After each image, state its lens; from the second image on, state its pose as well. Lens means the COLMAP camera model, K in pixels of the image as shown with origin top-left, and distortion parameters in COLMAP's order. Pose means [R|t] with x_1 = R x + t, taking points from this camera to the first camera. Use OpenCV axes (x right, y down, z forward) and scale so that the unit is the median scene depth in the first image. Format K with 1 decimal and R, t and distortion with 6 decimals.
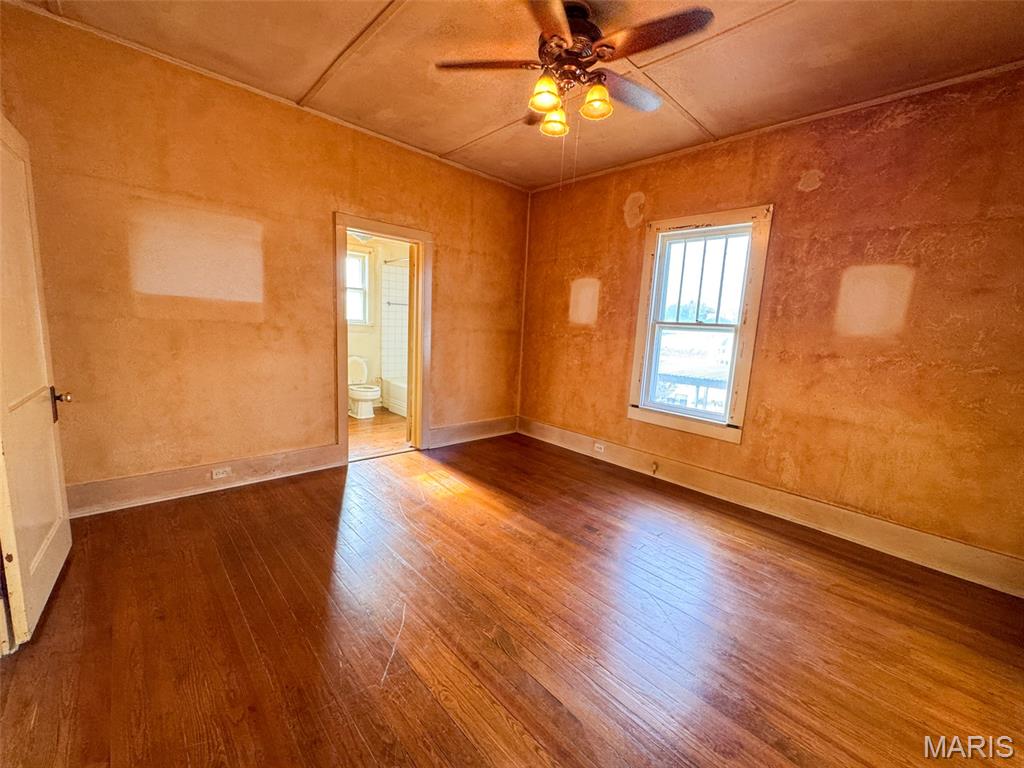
lens RADIAL K [[408.9, 0, 512.3], [0, 408.9, 384.7], [0, 0, 1]] dist [-0.003019, 0.000167]
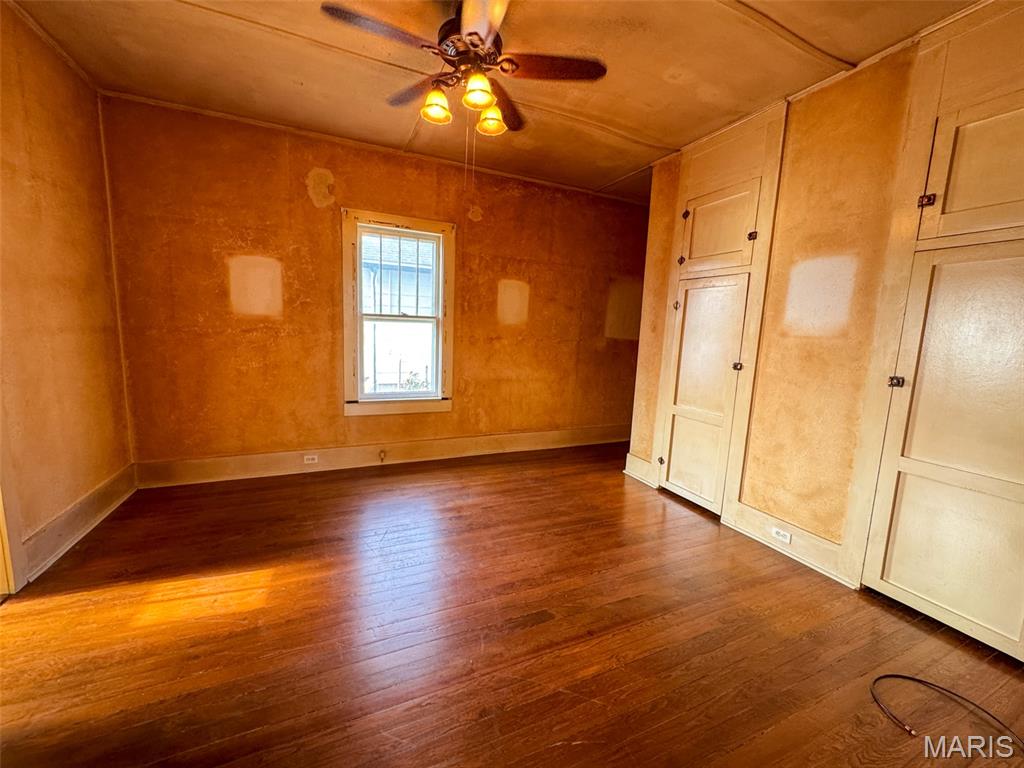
lens RADIAL K [[408.9, 0, 512.5], [0, 408.9, 384.8], [0, 0, 1]] dist [-0.003019, 0.000167]
pose [[0.330388, -0.172588, 0.927932, -0.525961], [0.120916, 0.982778, 0.139737, -0.086832], [-0.936068, 0.066034, 0.345567, 0.364909]]
